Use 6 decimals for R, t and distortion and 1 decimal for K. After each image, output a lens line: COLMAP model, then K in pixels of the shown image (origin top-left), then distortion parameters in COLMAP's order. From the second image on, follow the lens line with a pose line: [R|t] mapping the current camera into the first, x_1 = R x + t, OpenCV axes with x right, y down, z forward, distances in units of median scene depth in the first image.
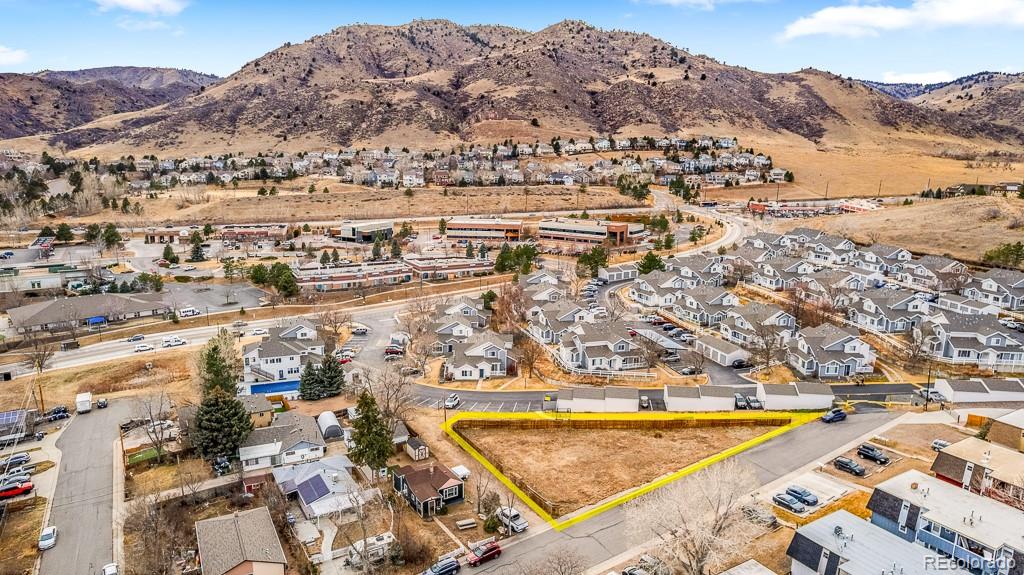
lens RADIAL K [[655.5, 0, 515.2], [0, 655.5, 283.2], [0, 0, 1]] dist [-0.082142, 0.070703]
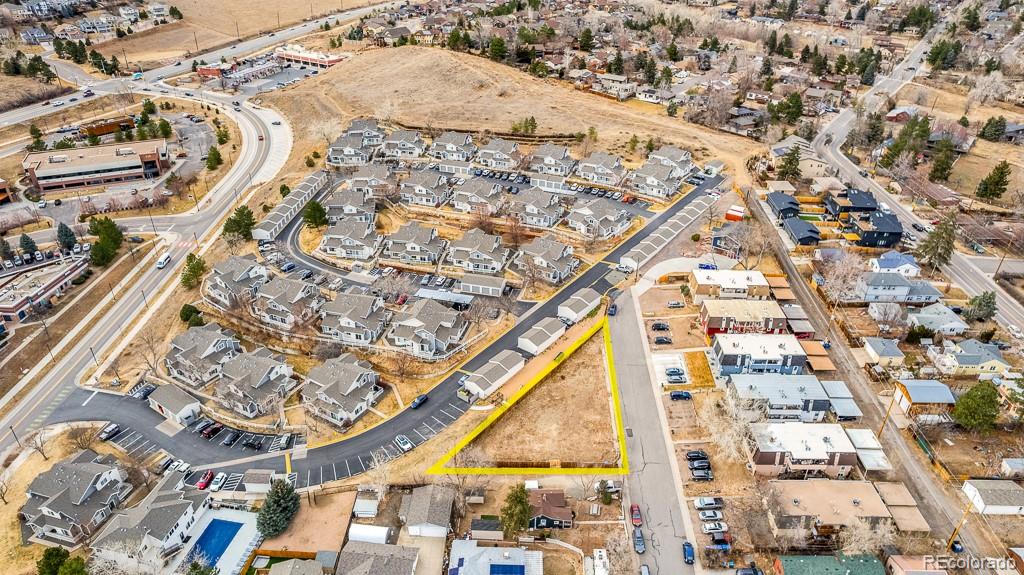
lens RADIAL K [[655.5, 0, 515.2], [0, 655.5, 283.2], [0, 0, 1]] dist [-0.082142, 0.070703]
pose [[0.529949, -0.421974, 0.735590, -0.283615], [0.161880, 0.901797, 0.400695, -0.192058], [-0.832436, -0.093271, 0.546216, 0.113374]]
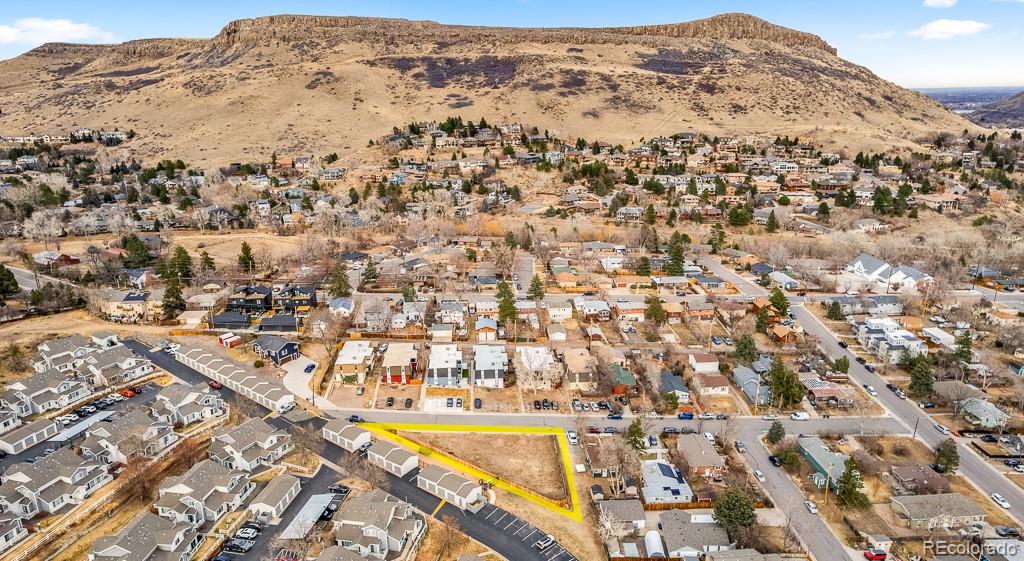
lens RADIAL K [[671.4, 0, 512.0], [0, 671.4, 280.5], [0, 0, 1]] dist [-0.077799, 0.063316]
pose [[-0.887084, -0.126645, 0.443895, -0.201761], [0.093780, 0.892130, 0.441939, -0.292703], [-0.451981, 0.433666, -0.779517, 0.703780]]
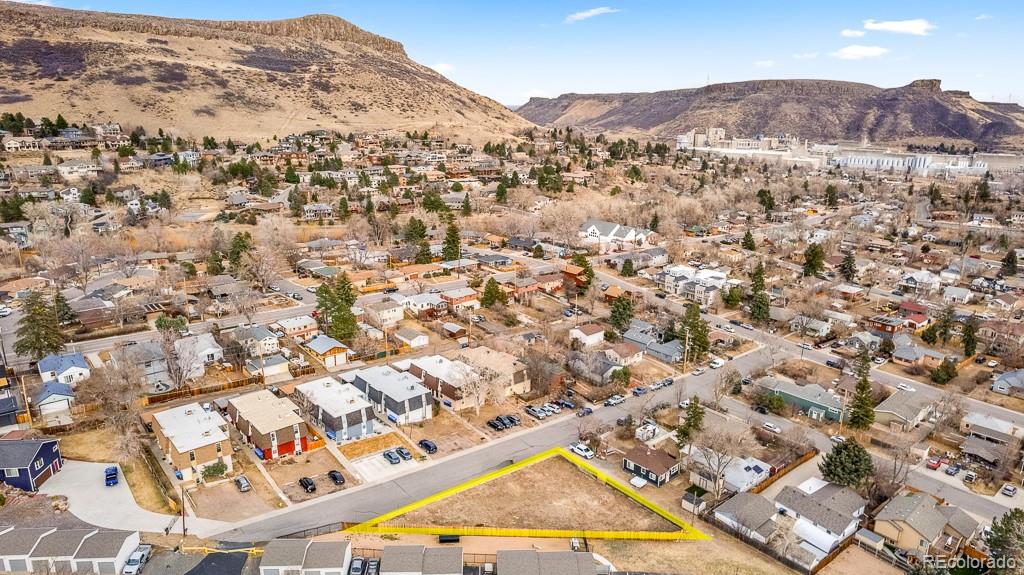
lens RADIAL K [[655.5, 0, 515.2], [0, 655.5, 283.2], [0, 0, 1]] dist [-0.082142, 0.070703]
pose [[-0.984503, 0.031225, -0.172568, 0.113024], [-0.049393, 0.894814, 0.443698, -0.194484], [0.168271, 0.445345, -0.879405, 0.605883]]
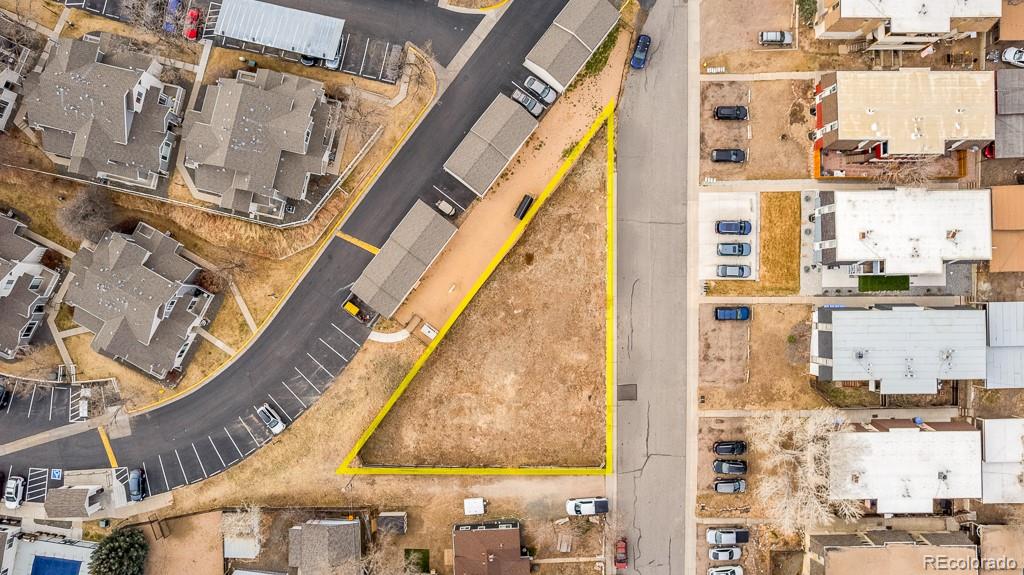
lens RADIAL K [[655.5, 0, 515.2], [0, 655.5, 283.2], [0, 0, 1]] dist [-0.082142, 0.070703]
pose [[0.508049, -0.861261, 0.010785, 0.060651], [0.160114, 0.106738, 0.981311, -0.190867], [-0.846316, -0.496827, 0.192128, 0.297647]]
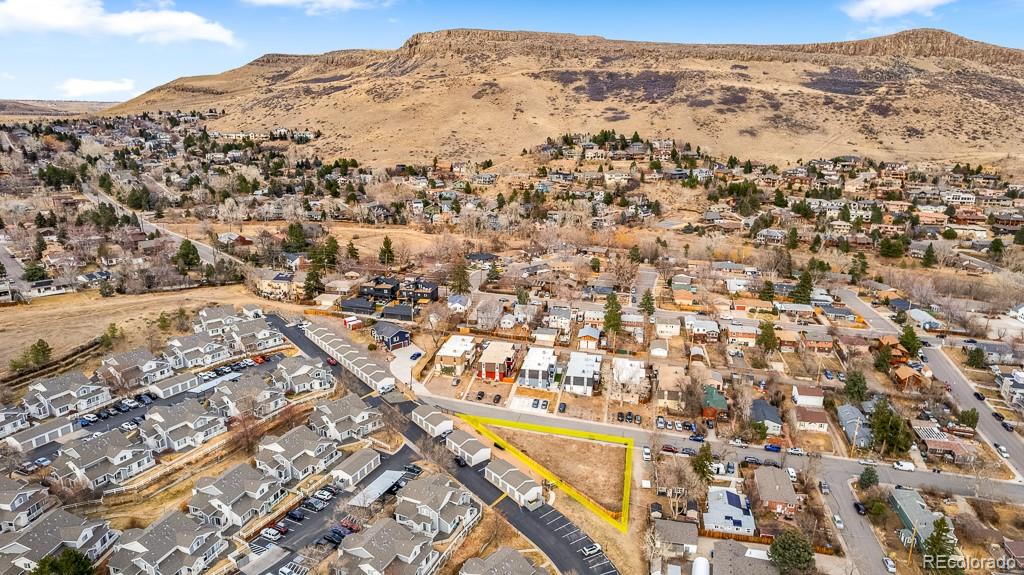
lens RADIAL K [[655.5, 0, 515.2], [0, 655.5, 283.2], [0, 0, 1]] dist [-0.082142, 0.070703]
pose [[-0.747628, -0.194932, 0.634865, -0.254112], [0.113052, 0.904644, 0.410898, -0.289122], [-0.654425, 0.378972, -0.654300, 0.675685]]
